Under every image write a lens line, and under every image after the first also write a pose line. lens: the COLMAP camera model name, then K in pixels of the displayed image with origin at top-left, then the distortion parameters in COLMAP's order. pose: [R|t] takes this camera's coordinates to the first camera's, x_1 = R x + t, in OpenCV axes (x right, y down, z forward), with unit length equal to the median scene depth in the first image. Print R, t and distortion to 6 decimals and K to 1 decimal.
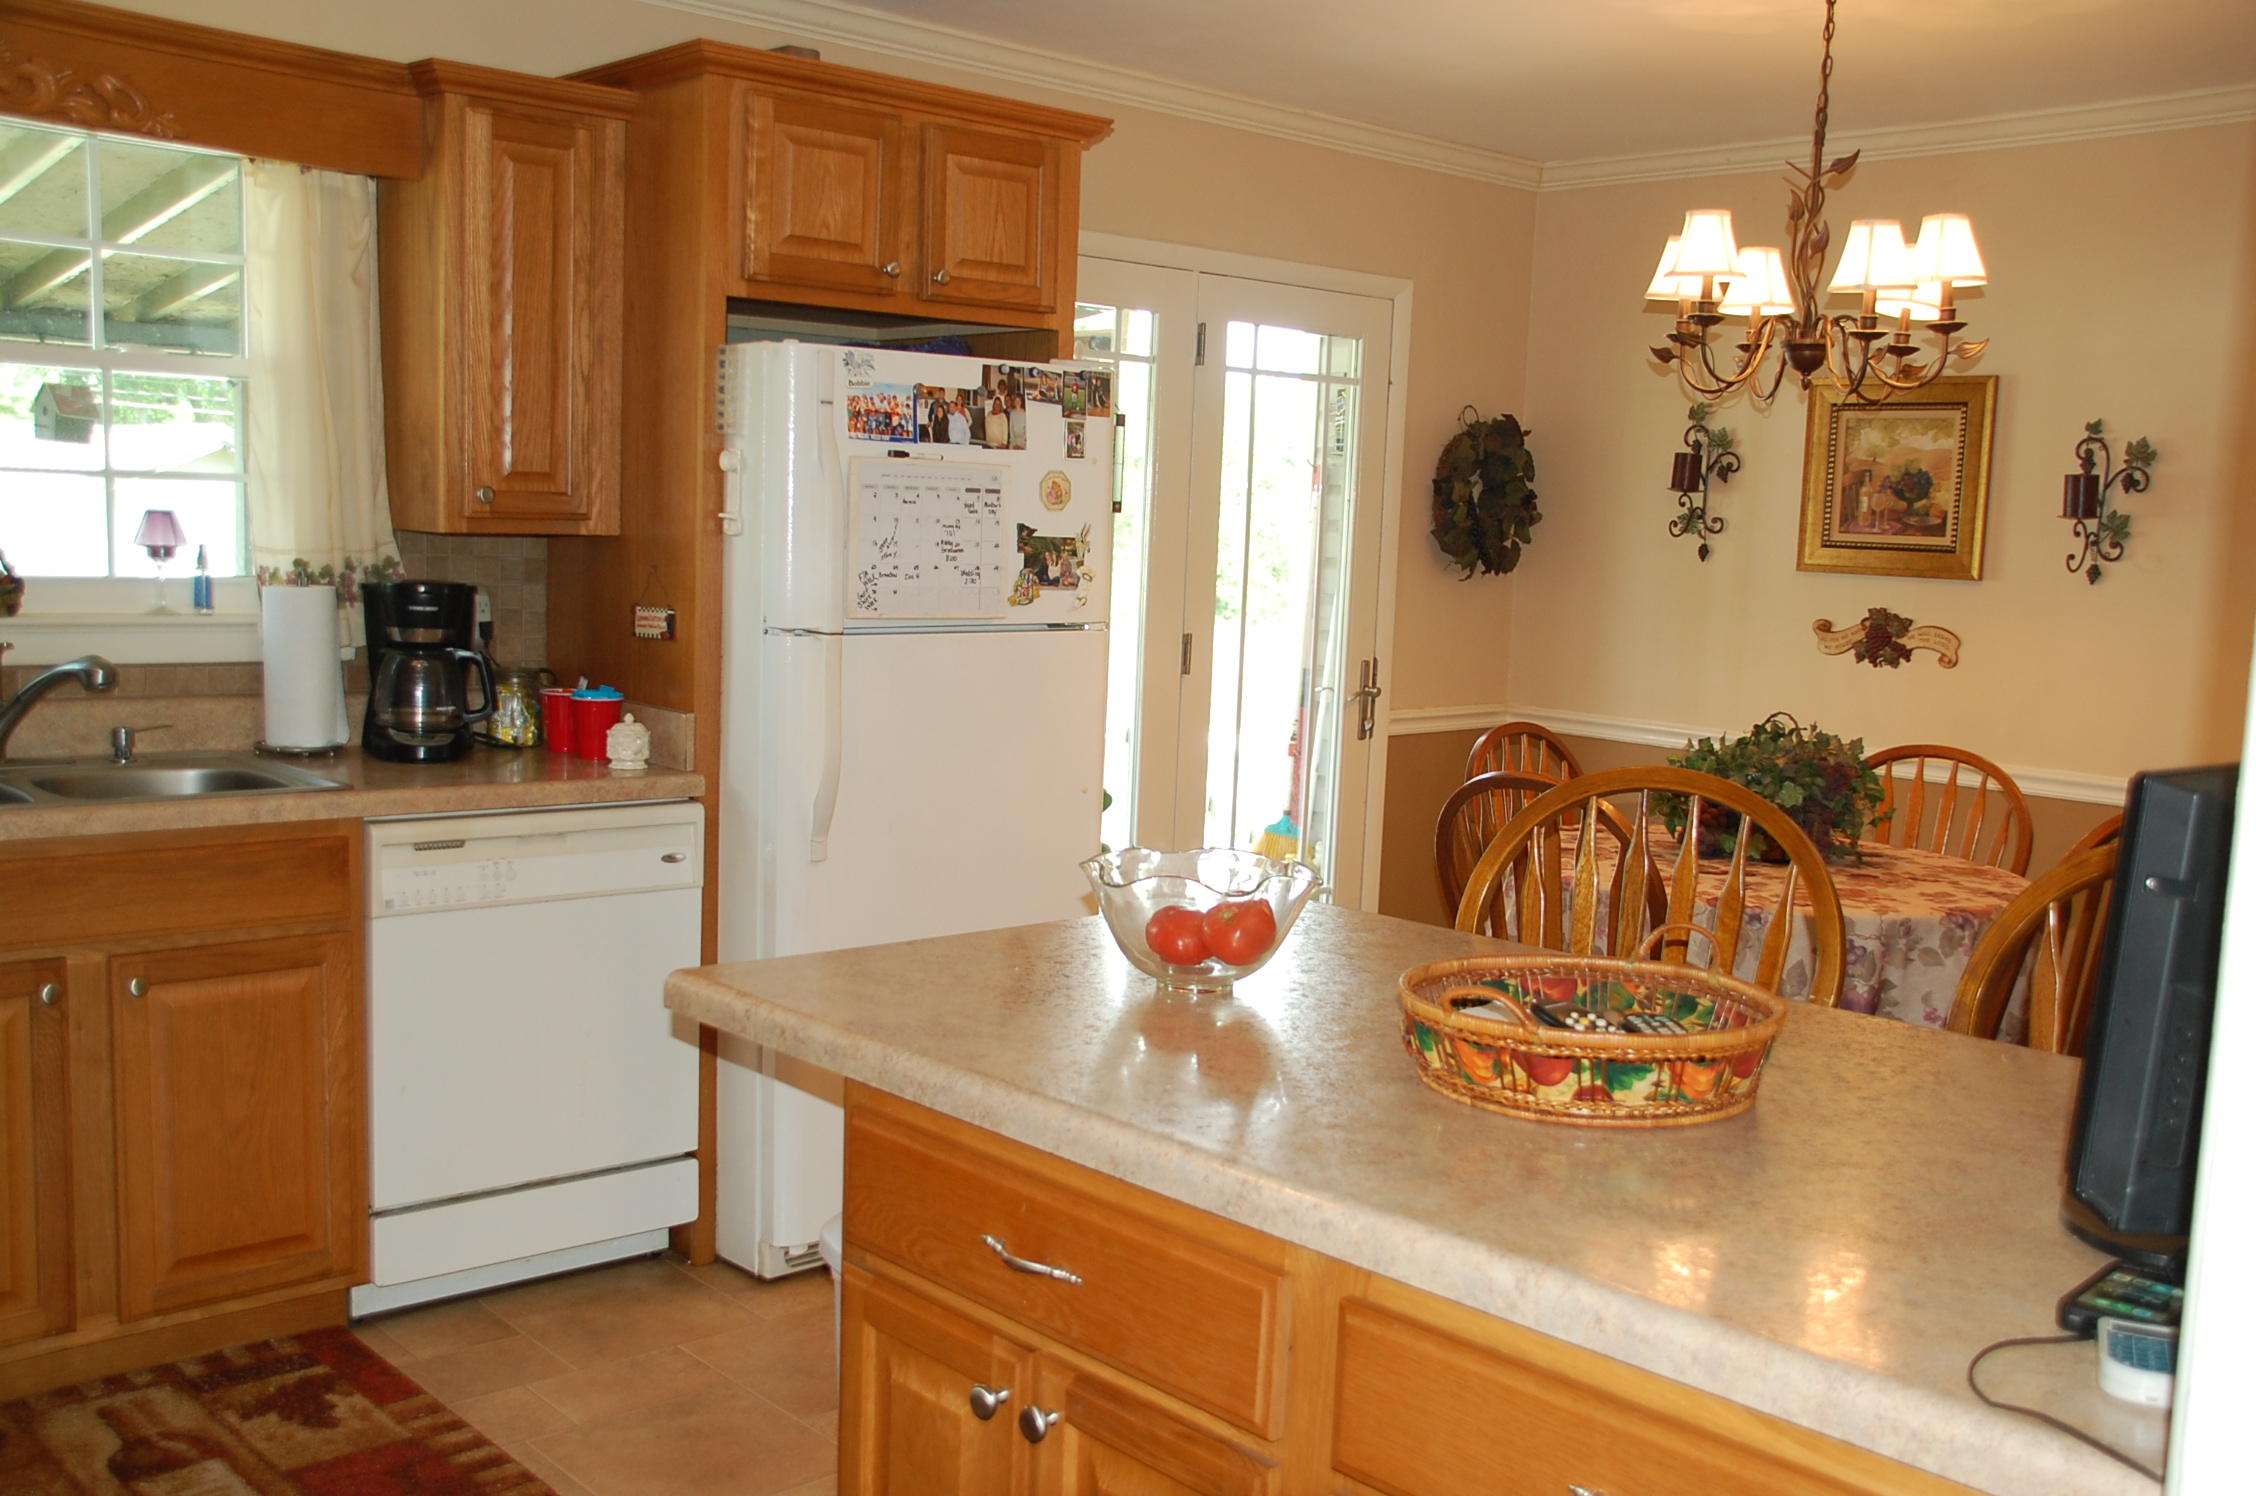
lens RADIAL K [[2117.9, 0, 1131.3], [0, 2117.9, 747.9], [0, 0, 1]] dist [0.002804, 0.000000]
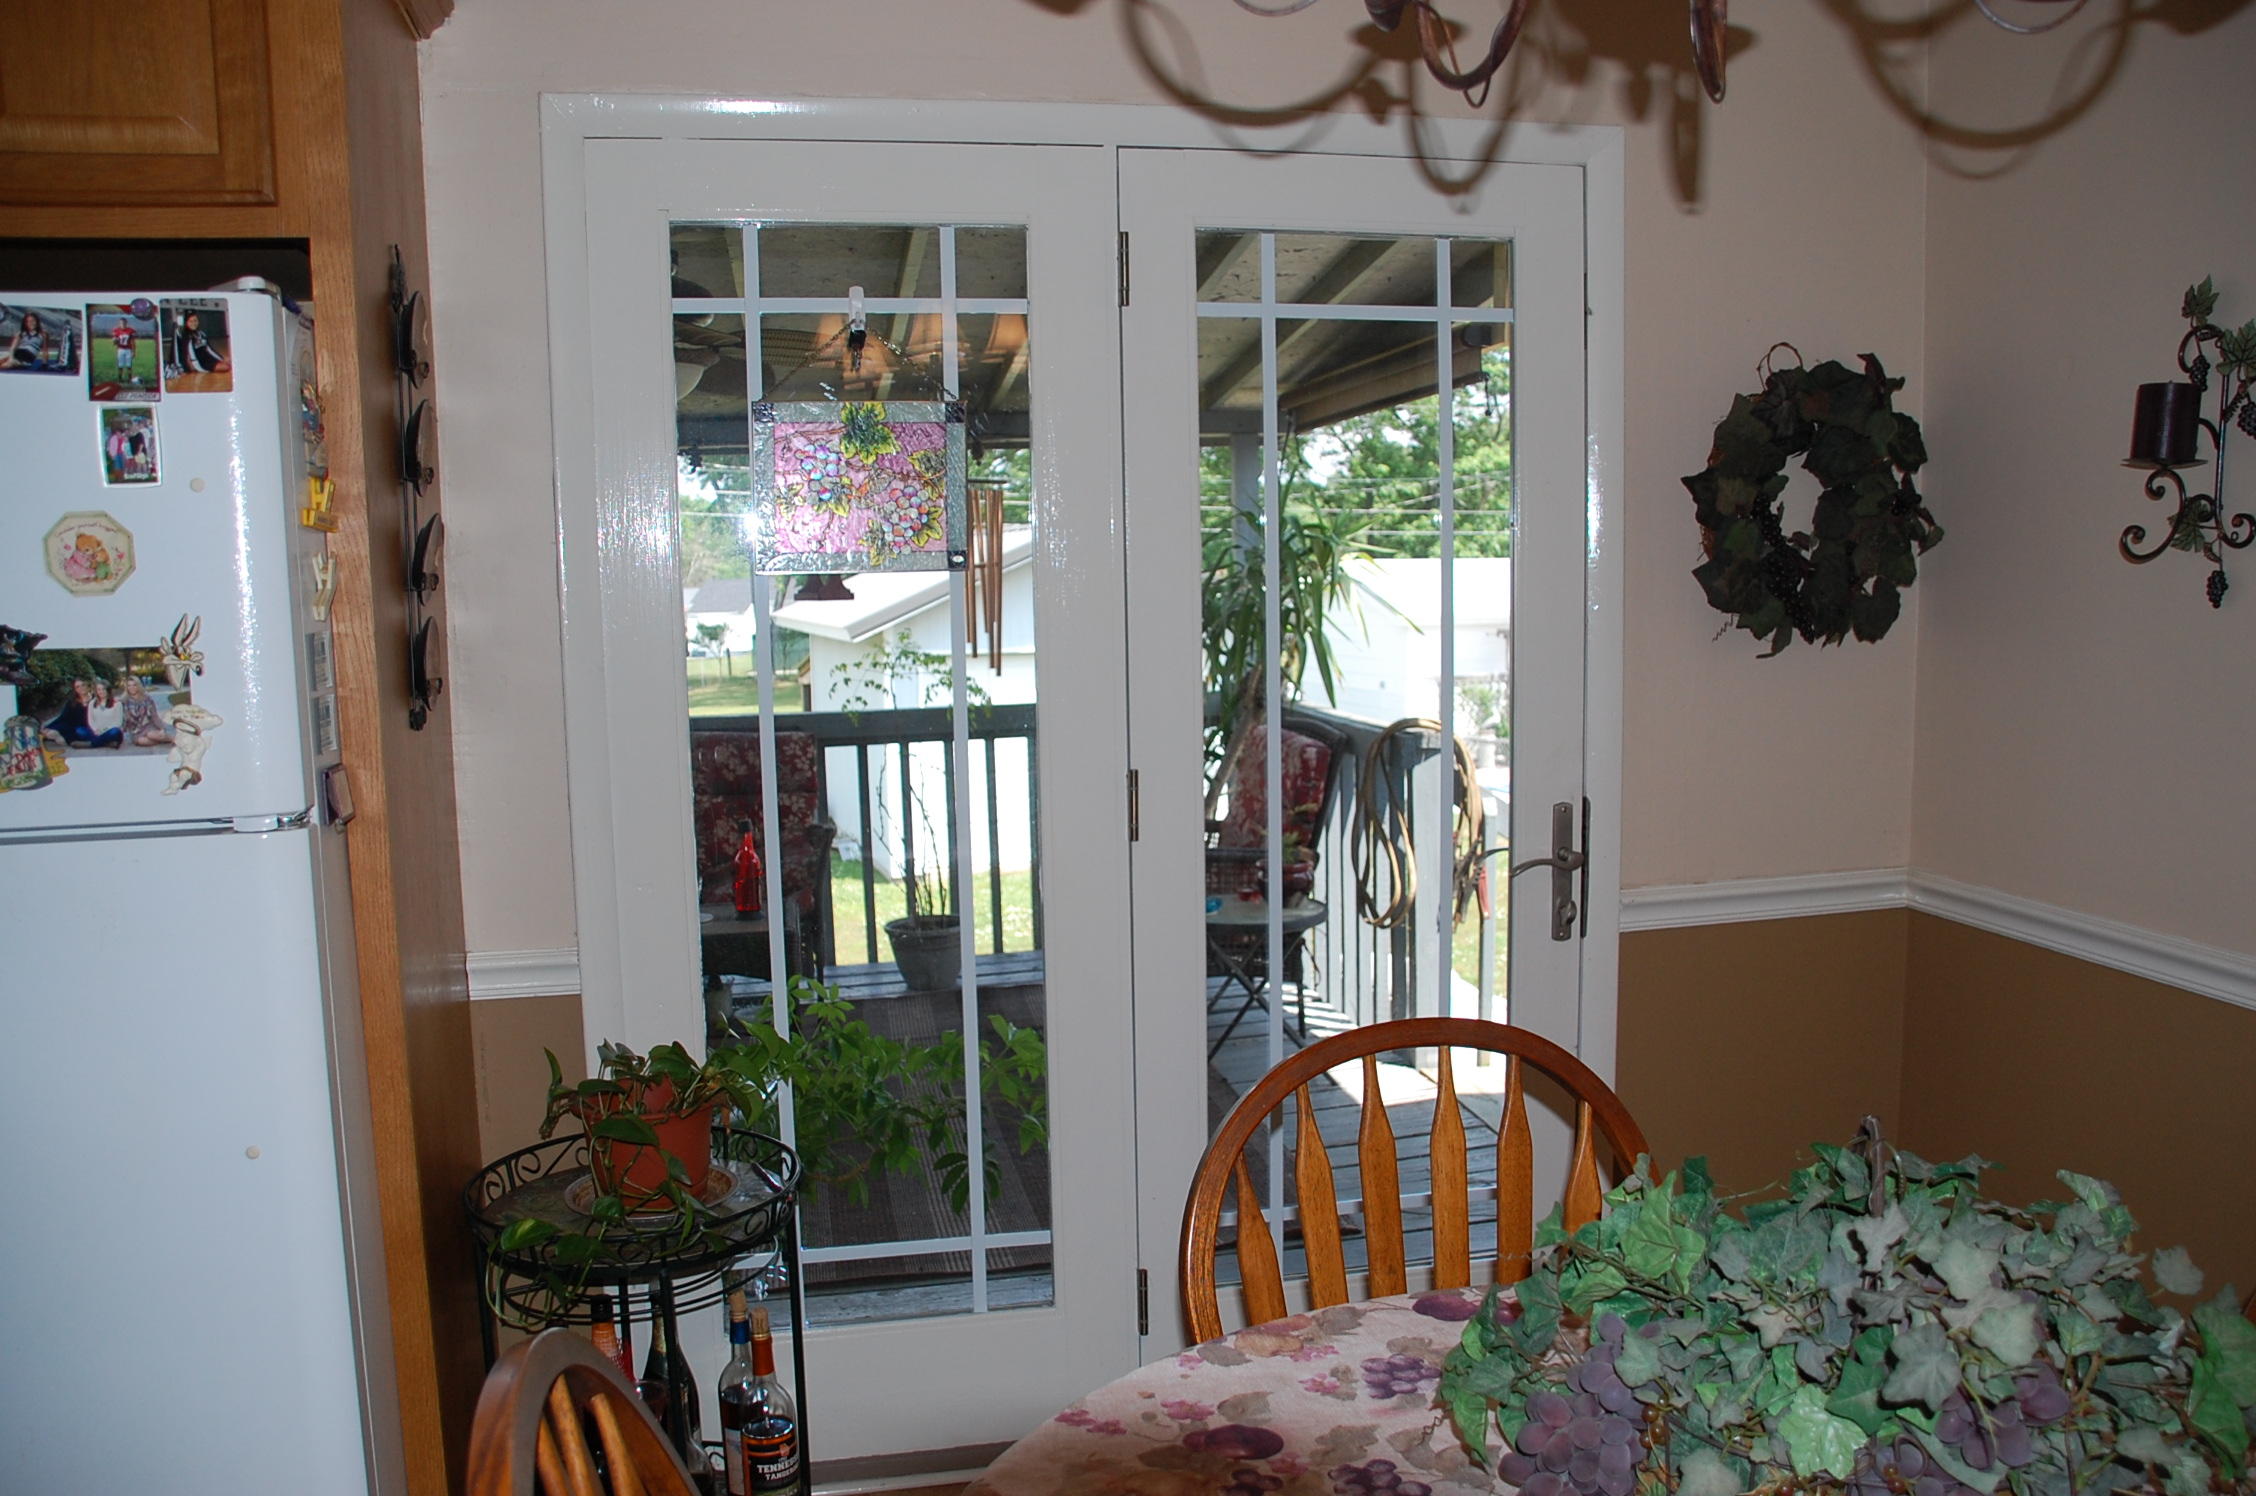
lens RADIAL K [[1800.1, 0, 1115.6], [0, 1800.1, 763.8], [0, 0, 1]] dist [-0.150473, 0.127620]
pose [[0.862031, -0.001786, -0.506852, 0.394469], [-0.002650, 0.999964, -0.008031, -0.075903], [0.506848, 0.008266, 0.861996, 0.835226]]
